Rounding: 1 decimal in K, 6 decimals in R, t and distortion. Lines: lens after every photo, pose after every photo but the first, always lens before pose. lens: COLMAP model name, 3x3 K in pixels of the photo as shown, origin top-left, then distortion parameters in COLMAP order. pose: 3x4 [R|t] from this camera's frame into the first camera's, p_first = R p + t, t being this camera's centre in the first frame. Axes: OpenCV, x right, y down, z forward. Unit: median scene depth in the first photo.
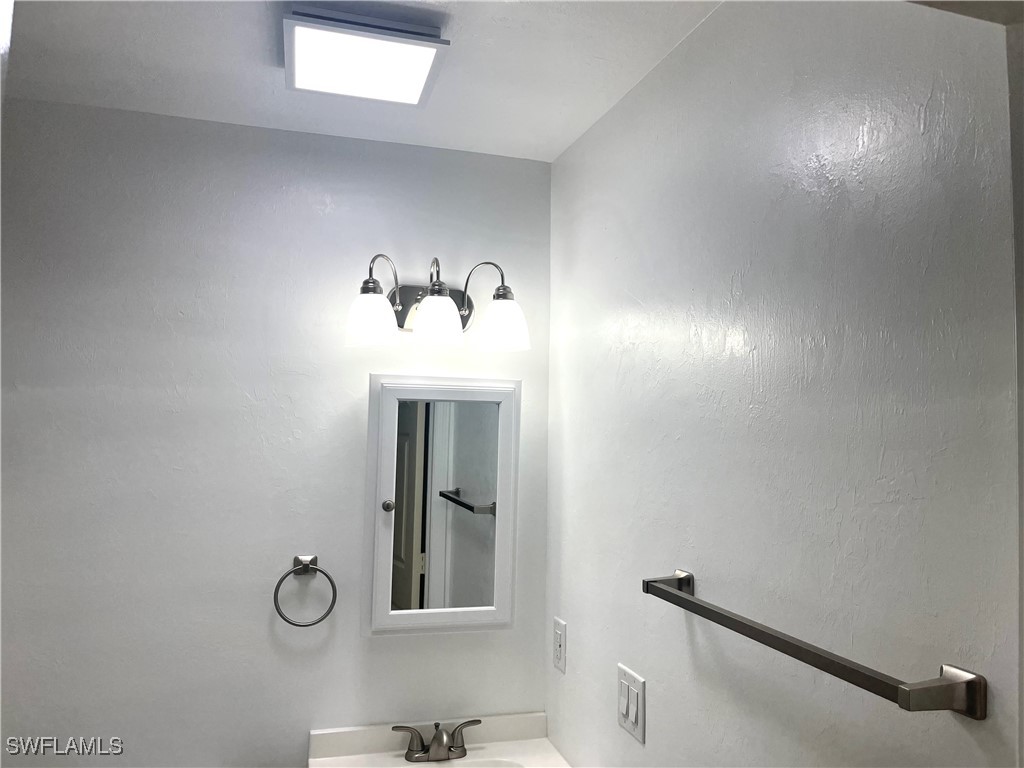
lens RADIAL K [[774.5, 0, 508.9], [0, 774.5, 378.4], [0, 0, 1]] dist [0.069237, -0.102481]
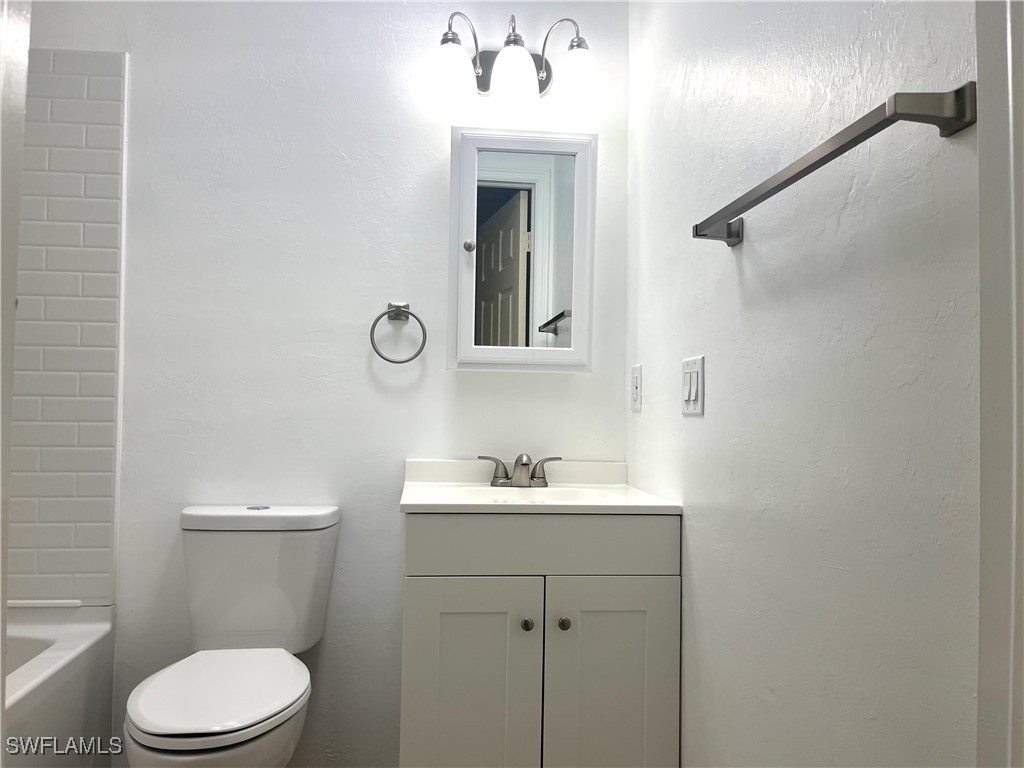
lens RADIAL K [[774.5, 0, 508.9], [0, 774.5, 378.4], [0, 0, 1]] dist [0.069237, -0.102481]
pose [[0.985964, -0.009637, -0.166677, 0.072198], [0.014608, 0.999484, 0.028620, 0.306381], [0.166316, -0.030653, 0.985596, -0.048589]]
